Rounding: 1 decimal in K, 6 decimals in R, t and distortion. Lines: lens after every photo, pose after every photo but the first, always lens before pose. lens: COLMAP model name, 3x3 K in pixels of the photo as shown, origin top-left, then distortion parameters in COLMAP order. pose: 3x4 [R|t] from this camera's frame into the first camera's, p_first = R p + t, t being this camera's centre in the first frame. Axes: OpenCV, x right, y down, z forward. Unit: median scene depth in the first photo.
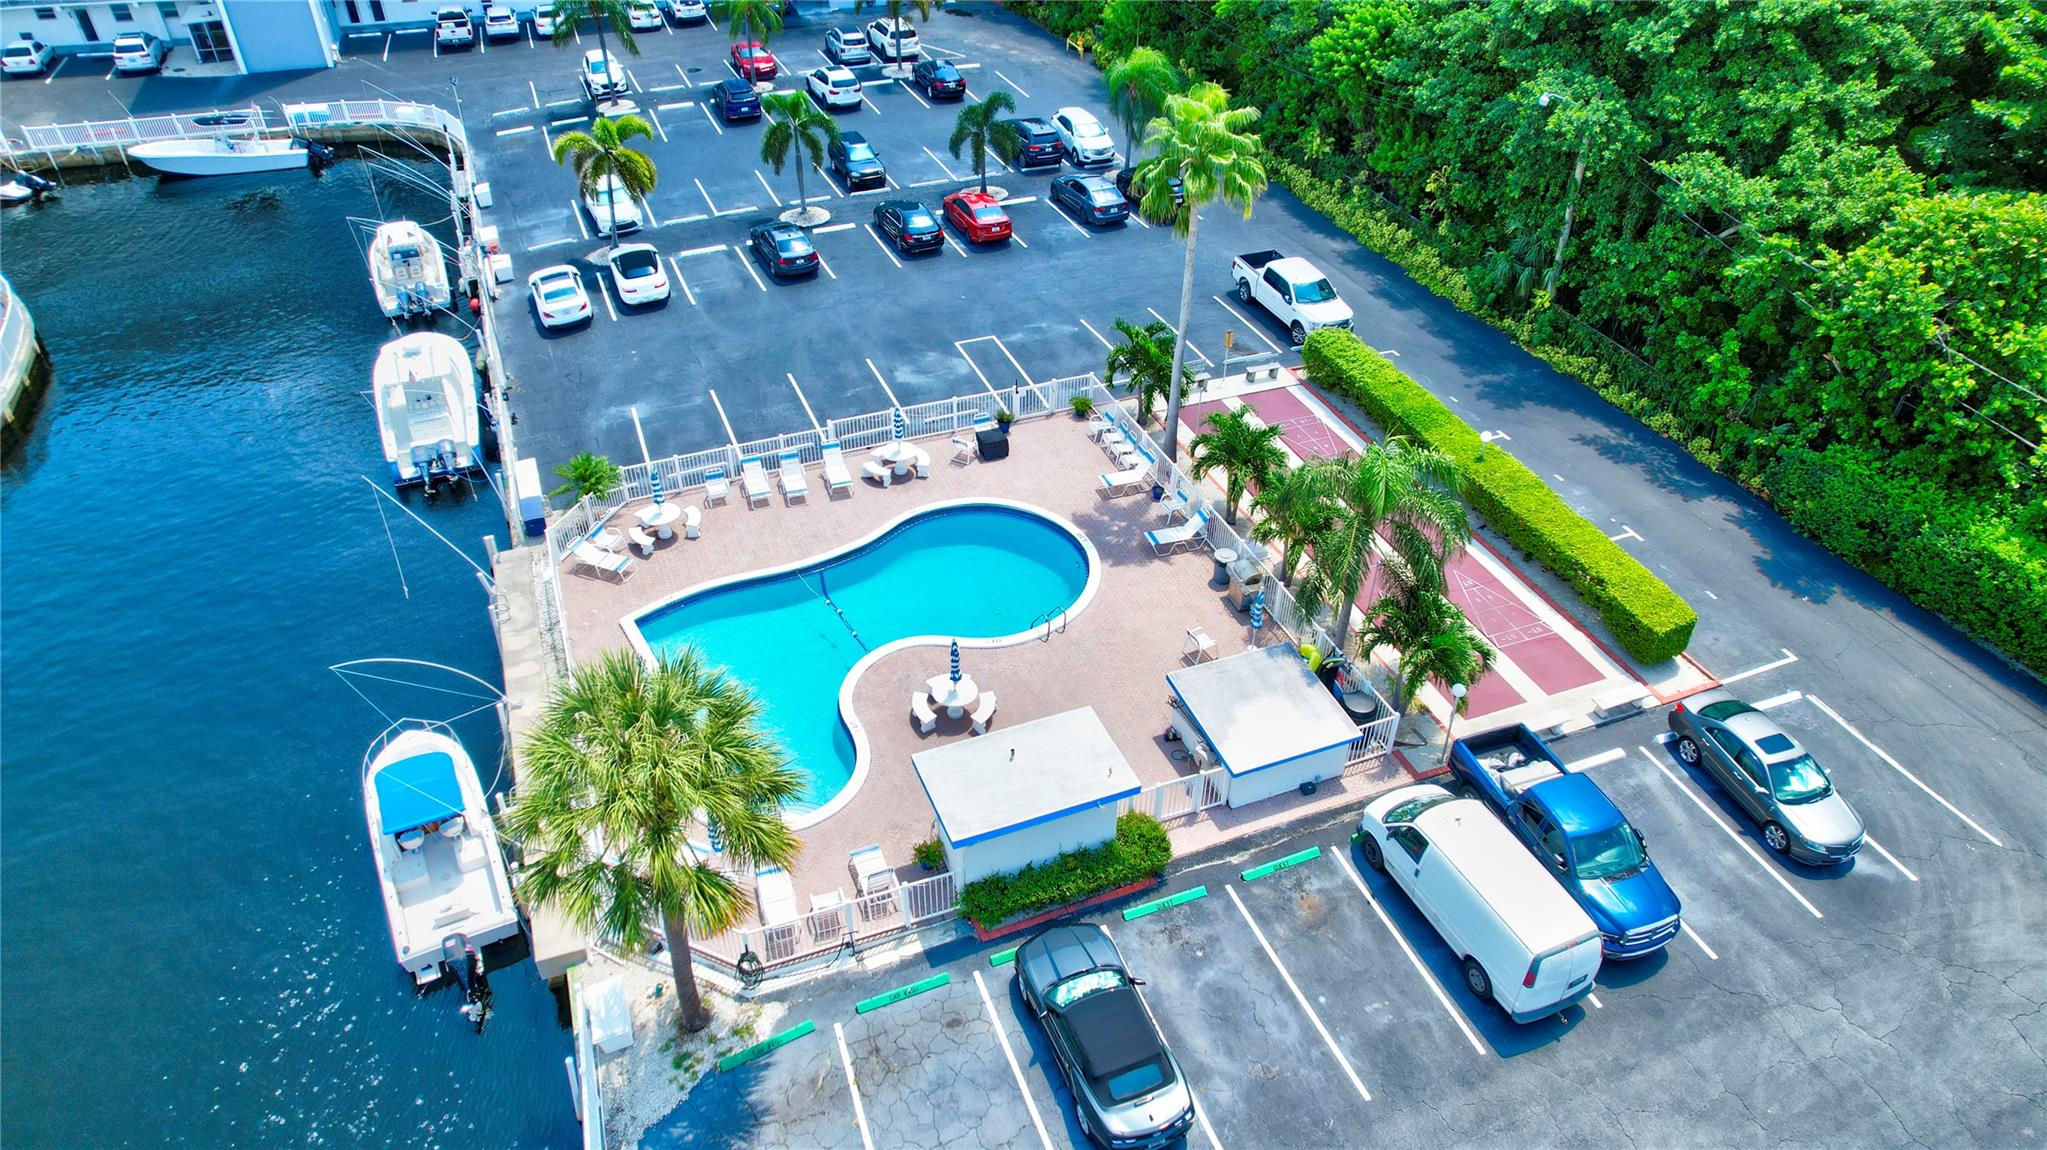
lens RADIAL K [[1306.9, 0, 1019.4], [0, 1306.9, 579.2], [0, 0, 1]] dist [-0.067187, 0.061450]
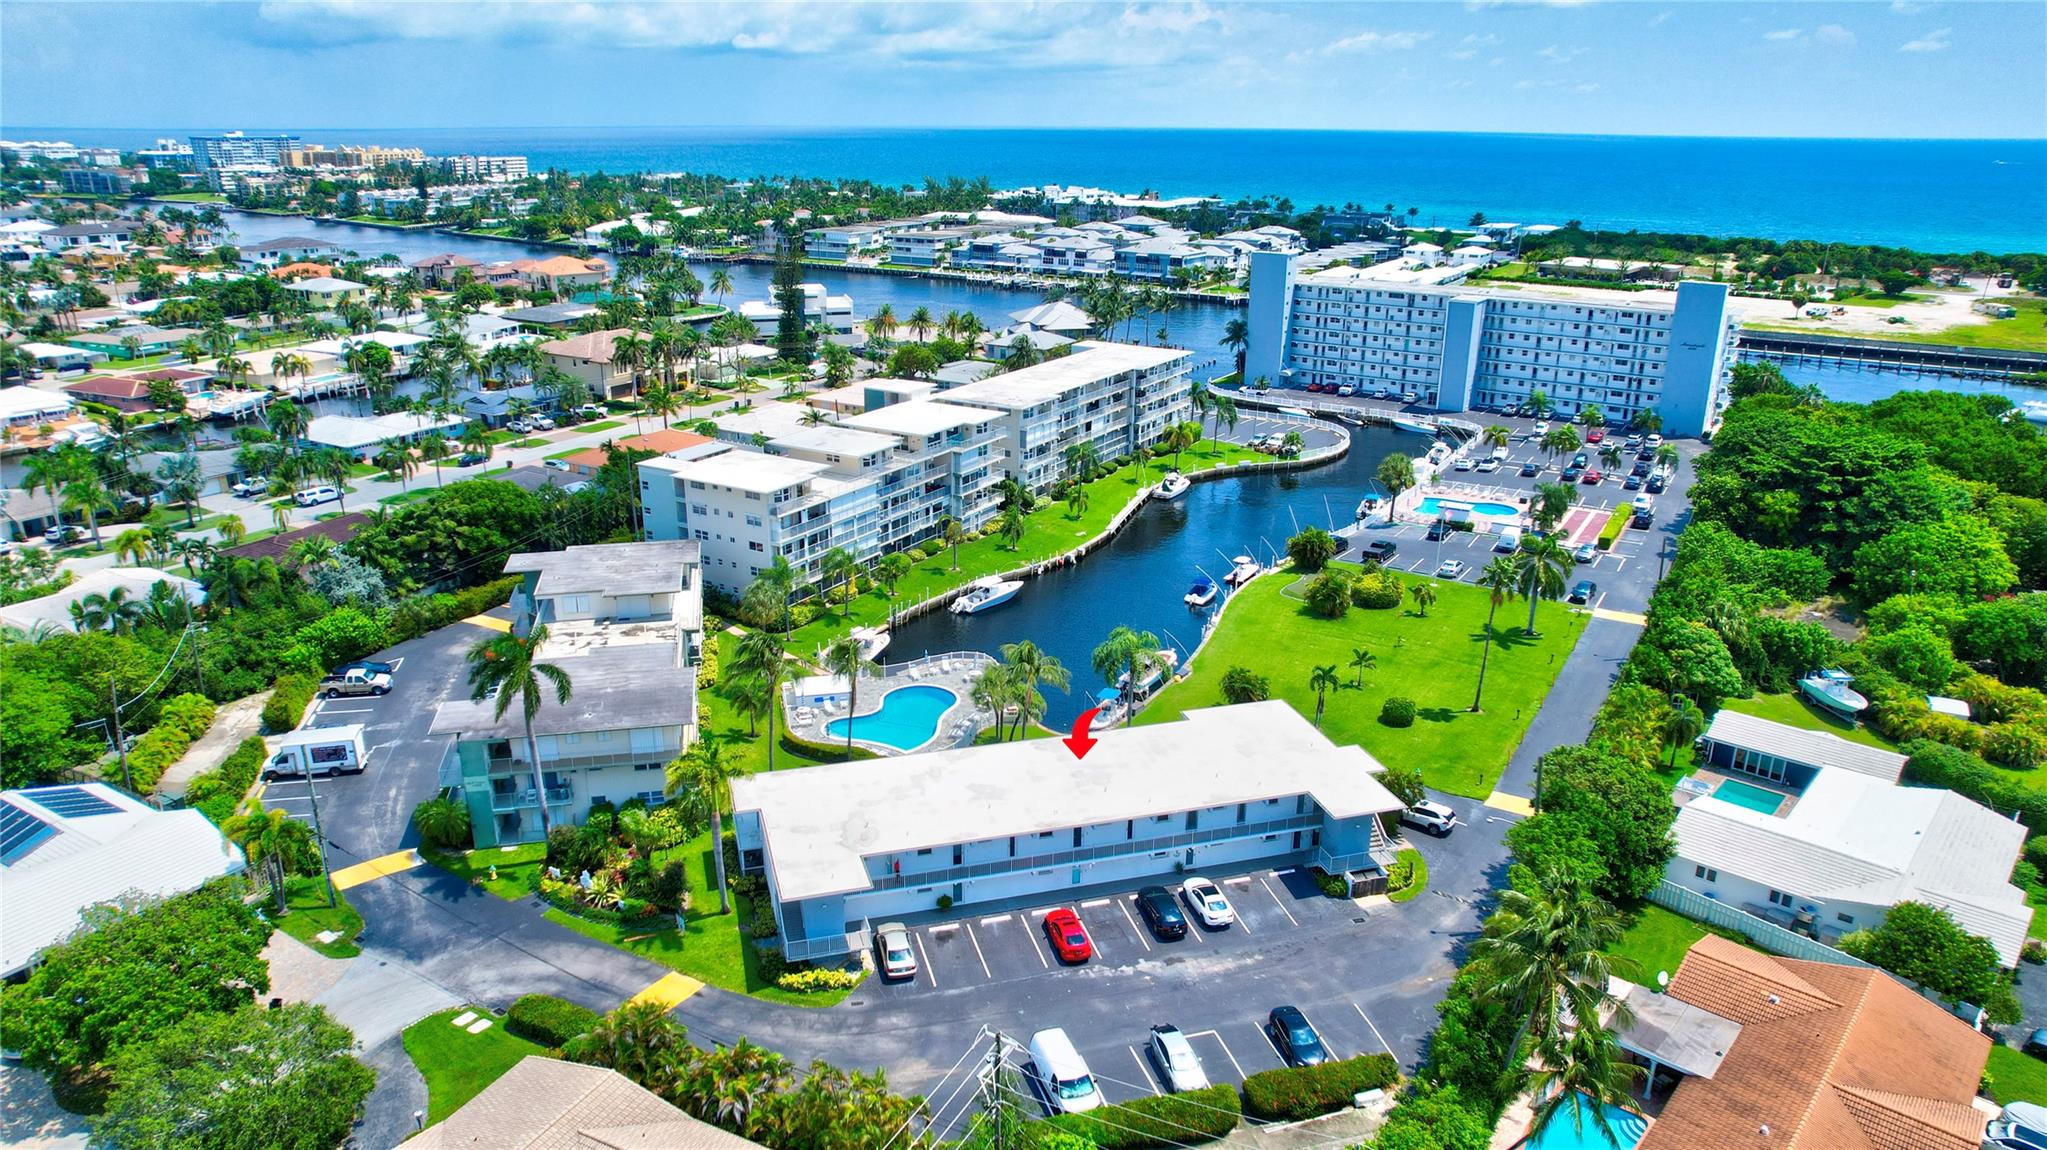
lens RADIAL K [[1349.6, 0, 1019.1], [0, 1349.6, 579.3], [0, 0, 1]] dist [-0.068135, 0.057472]
pose [[0.608007, 0.257315, -0.751077, 1.629651], [-0.482011, 0.871356, -0.091672, 0.922827], [0.630867, 0.417765, 0.653819, -1.944541]]
